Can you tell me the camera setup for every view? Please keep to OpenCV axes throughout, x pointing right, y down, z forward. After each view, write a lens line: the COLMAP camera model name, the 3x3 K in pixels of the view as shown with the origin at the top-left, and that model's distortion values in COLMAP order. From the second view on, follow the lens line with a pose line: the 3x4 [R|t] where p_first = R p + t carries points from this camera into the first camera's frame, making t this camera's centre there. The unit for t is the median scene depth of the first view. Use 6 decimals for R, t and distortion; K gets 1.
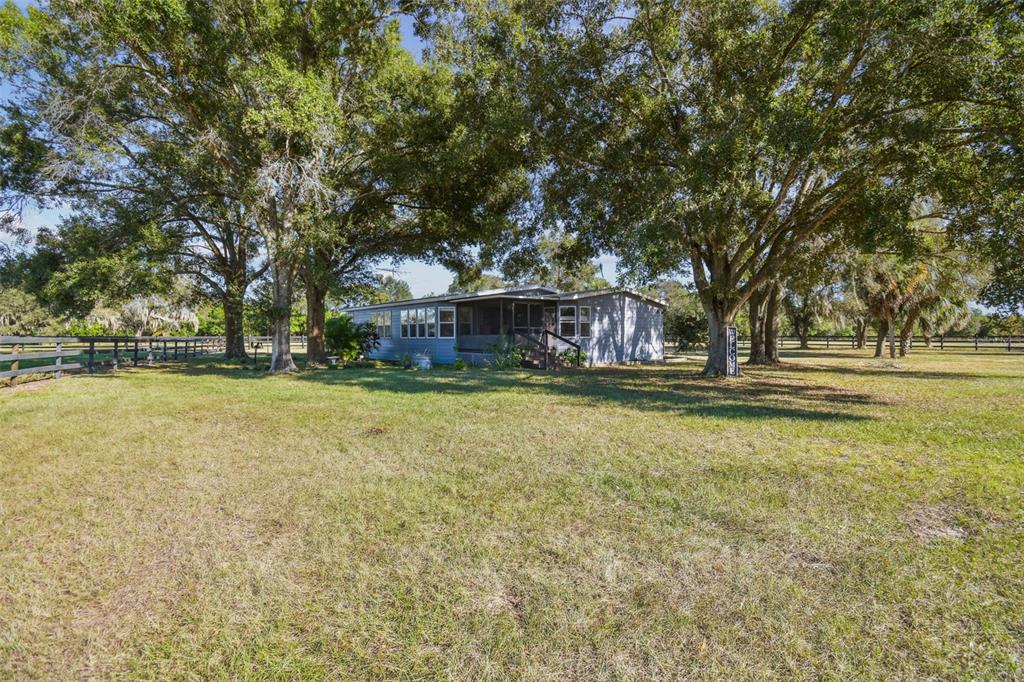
lens RADIAL K [[456.6, 0, 512.0], [0, 456.6, 341.0], [0, 0, 1]] dist [0.001353, 0.000486]
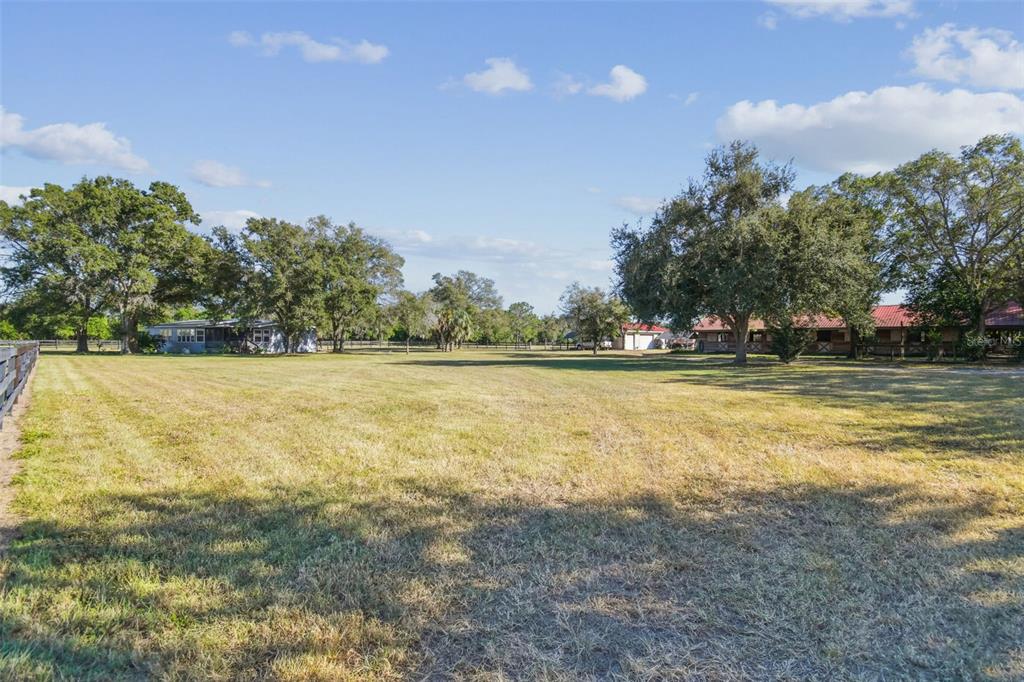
lens RADIAL K [[456.6, 0, 512.0], [0, 456.6, 341.0], [0, 0, 1]] dist [0.001353, 0.000486]
pose [[0.929609, 0.009047, 0.368436, 0.451635], [-0.002501, 0.999830, -0.018241, 0.024726], [-0.368539, 0.016035, 0.929474, -1.662244]]
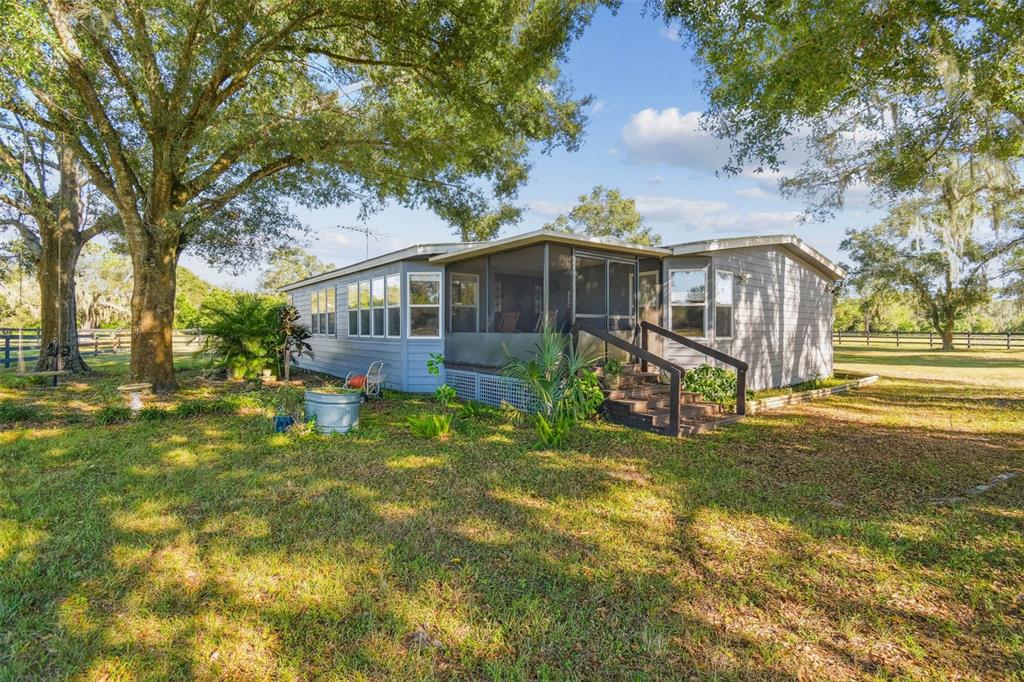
lens RADIAL K [[456.6, 0, 512.0], [0, 456.6, 341.0], [0, 0, 1]] dist [0.001353, 0.000486]
pose [[0.998943, 0.004406, -0.045746, -0.028283], [-0.003721, 0.999880, 0.015056, -0.010015], [0.045807, -0.014870, 0.998840, 0.499856]]
